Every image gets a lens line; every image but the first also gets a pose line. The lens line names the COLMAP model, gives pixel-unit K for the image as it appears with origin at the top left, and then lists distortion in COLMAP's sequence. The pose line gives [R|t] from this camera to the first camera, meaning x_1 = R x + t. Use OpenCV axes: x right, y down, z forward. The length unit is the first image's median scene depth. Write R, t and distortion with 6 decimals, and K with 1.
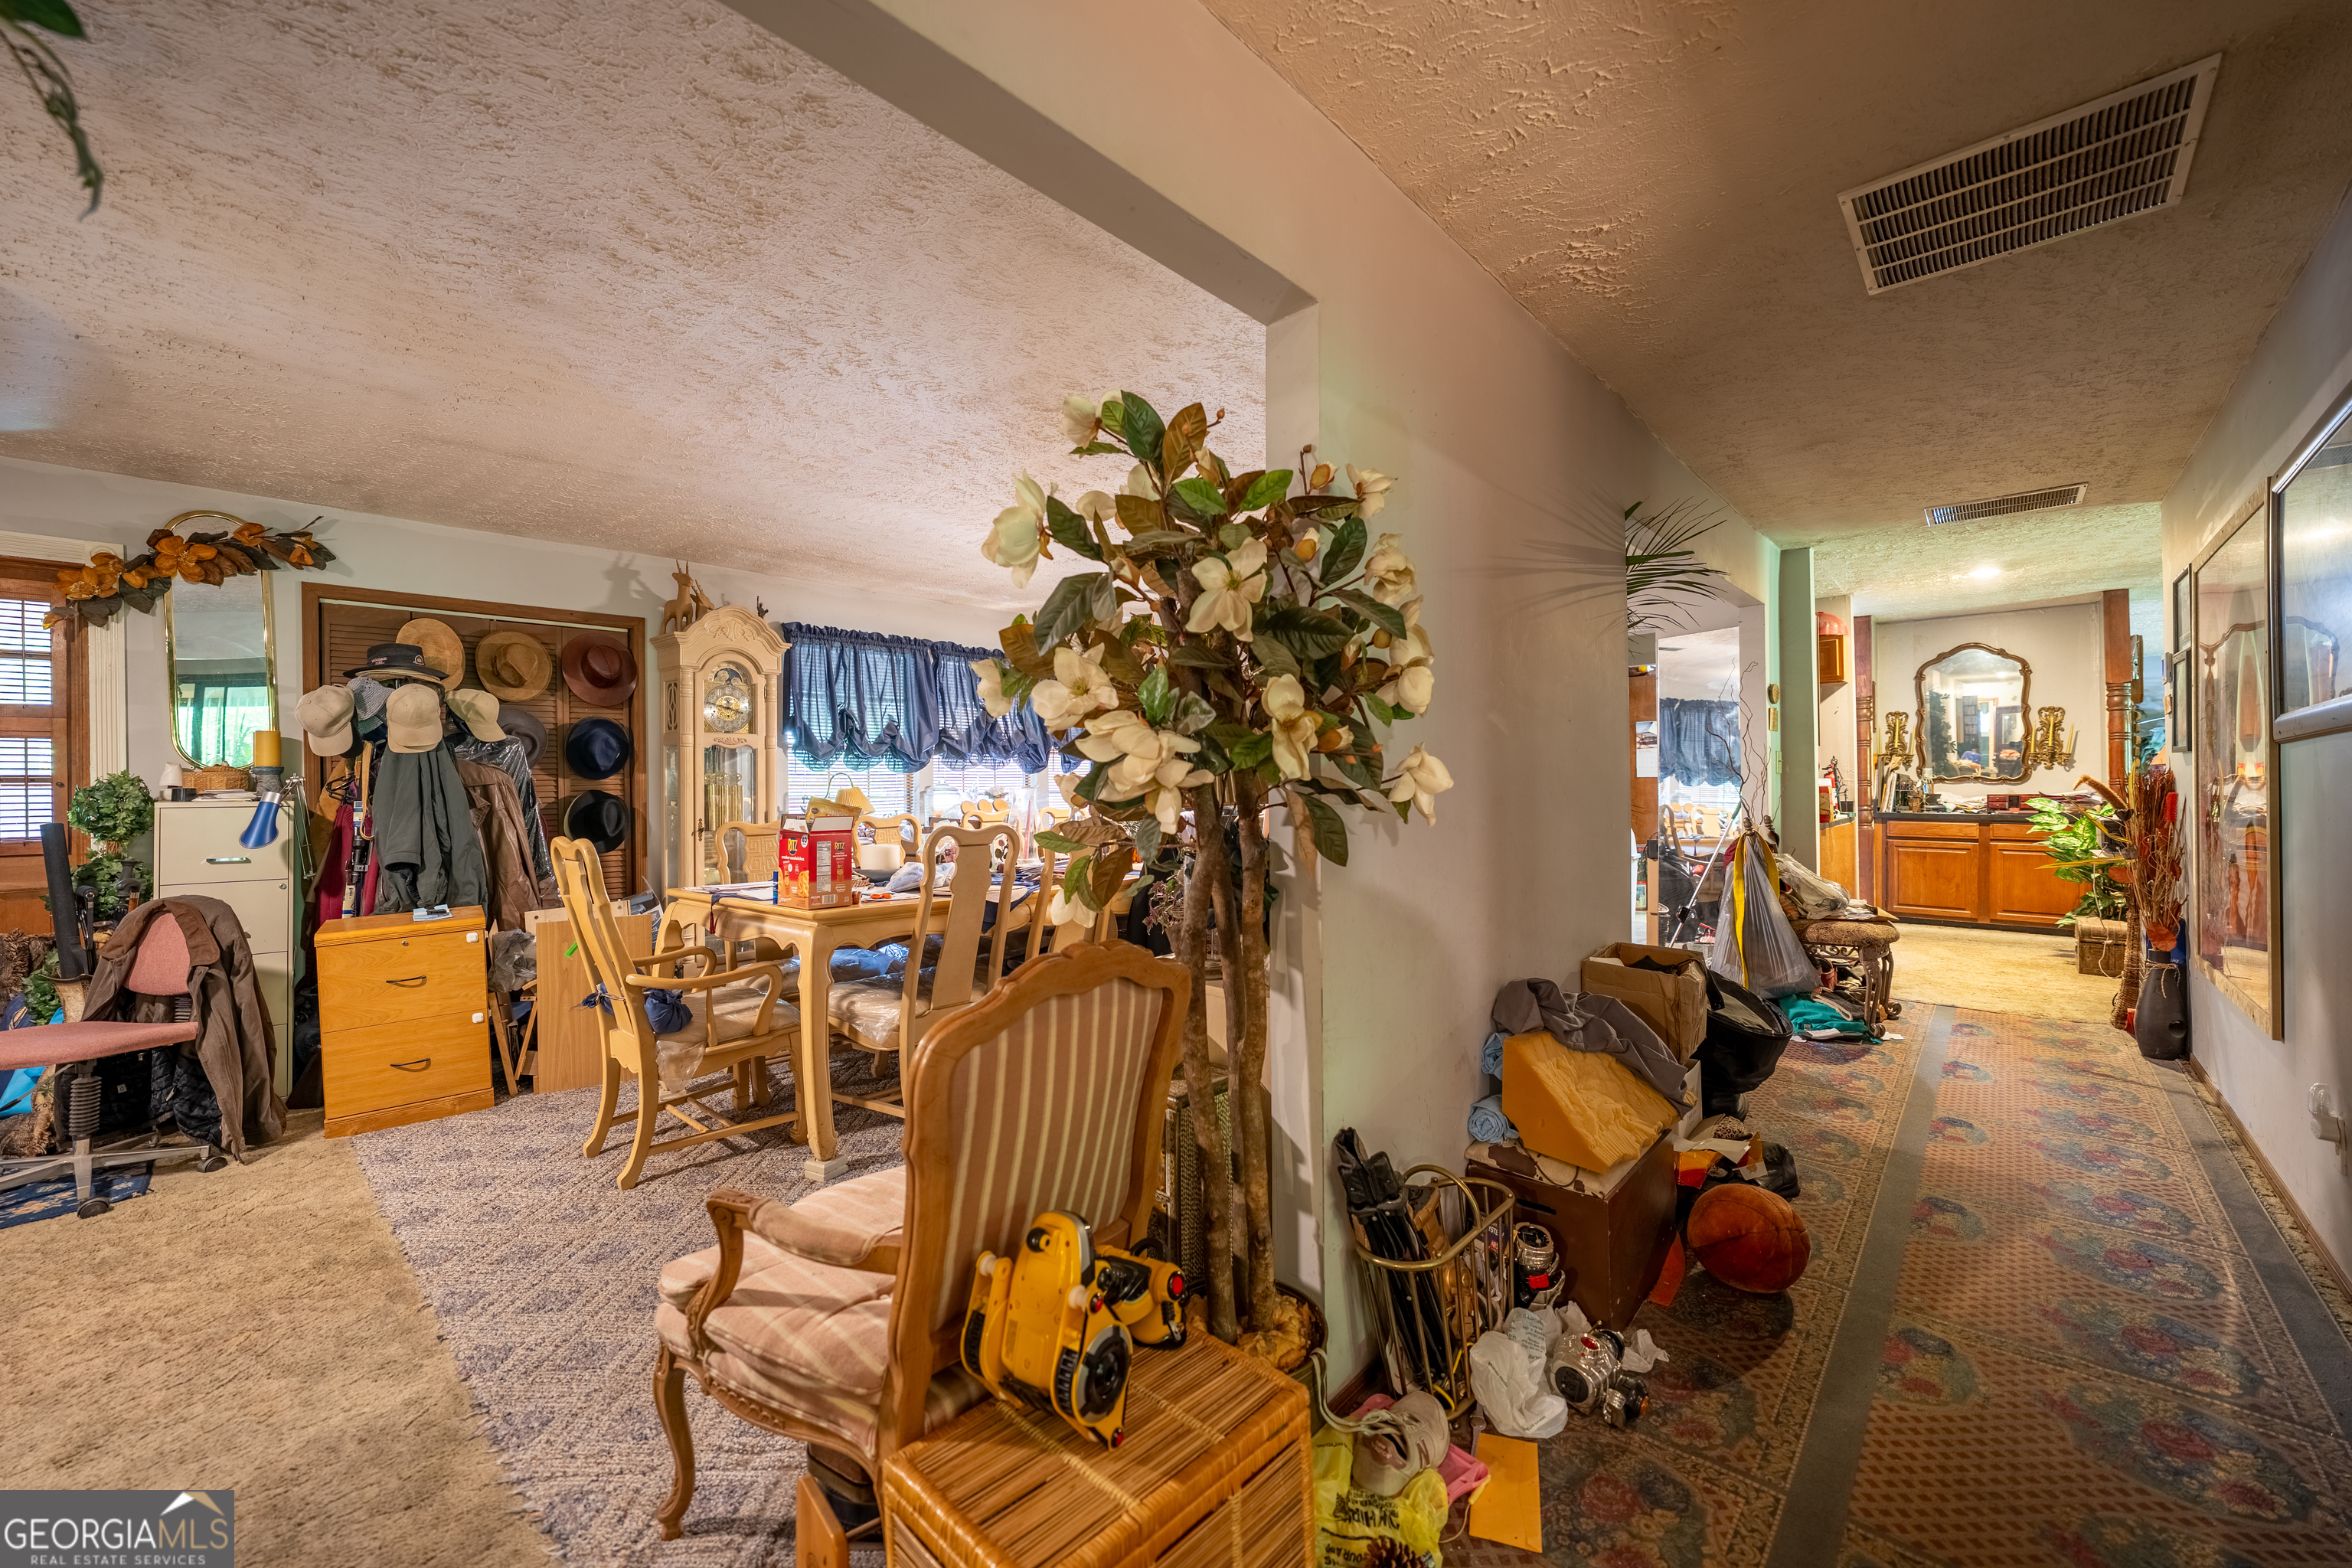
lens RADIAL K [[918.6, 0, 1167.1], [0, 918.6, 778.6], [0, 0, 1]] dist [-0.021769, 0.006527]
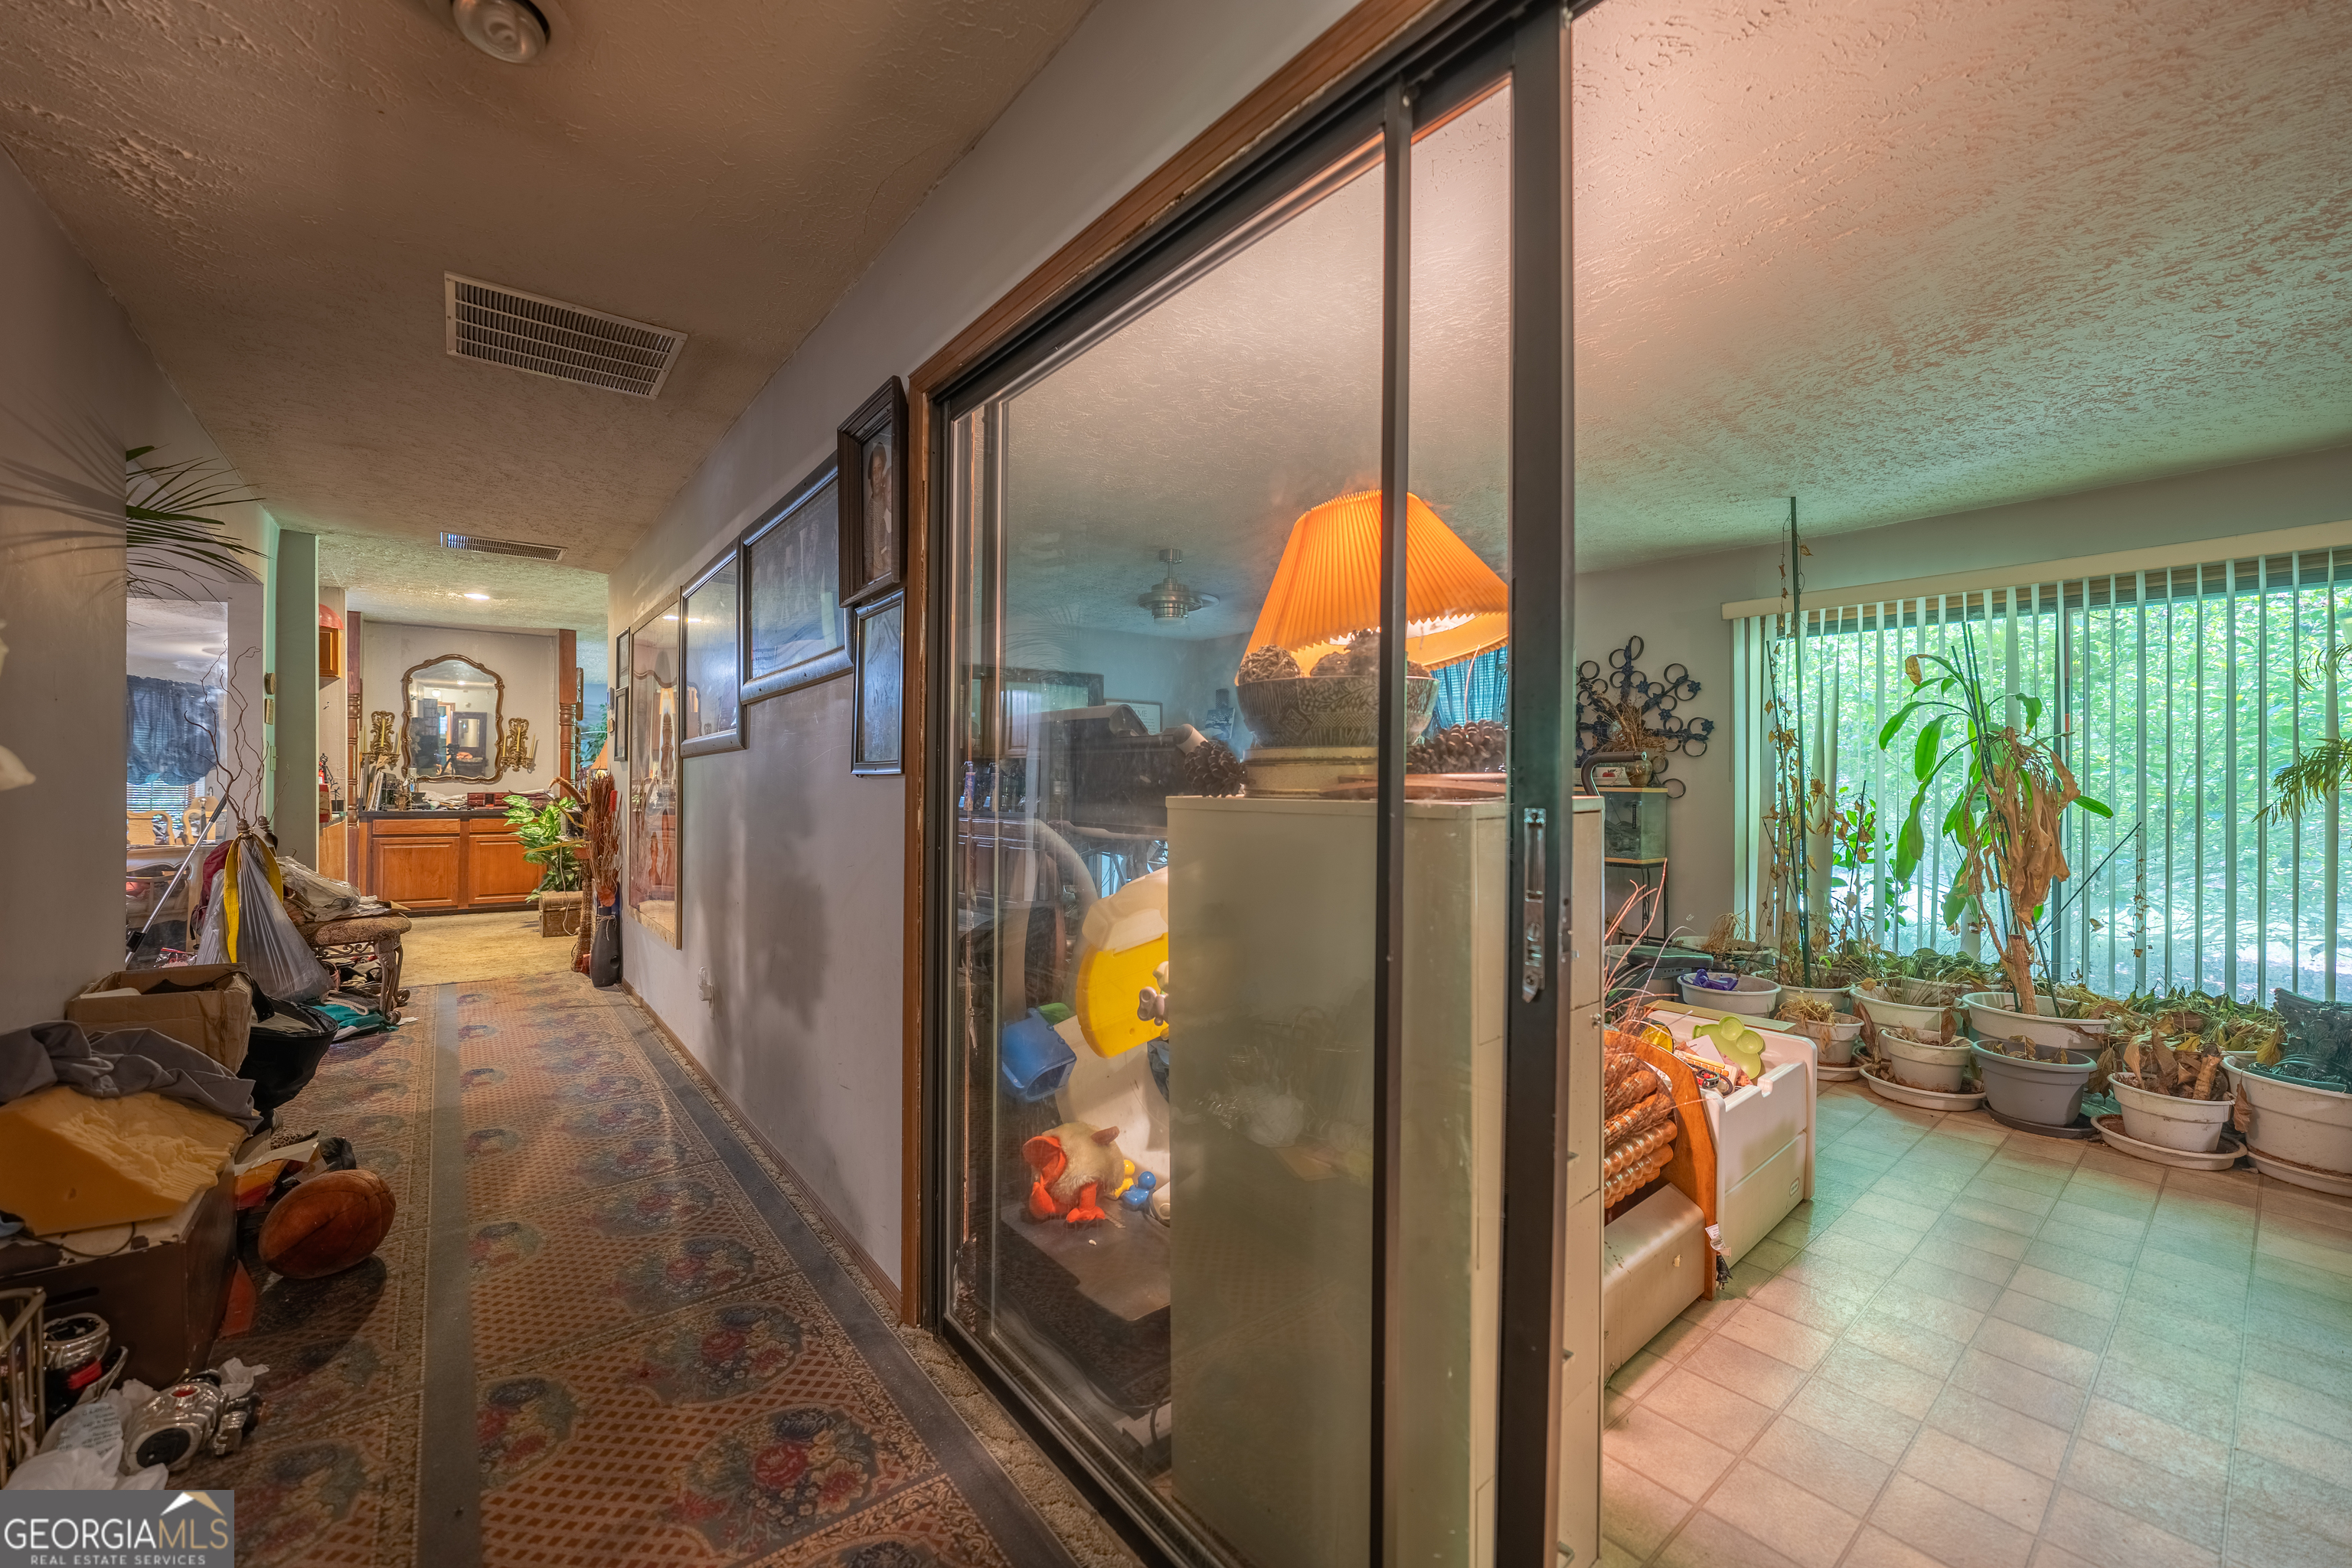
lens RADIAL K [[918.6, 0, 1183.4], [0, 918.6, 777.5], [0, 0, 1]] dist [-0.021769, 0.006527]
pose [[0.142765, 0.012342, 0.989680, -0.157687], [-0.011982, 0.999871, -0.010741, 0.000322], [-0.989684, -0.010325, 0.142894, -0.062954]]
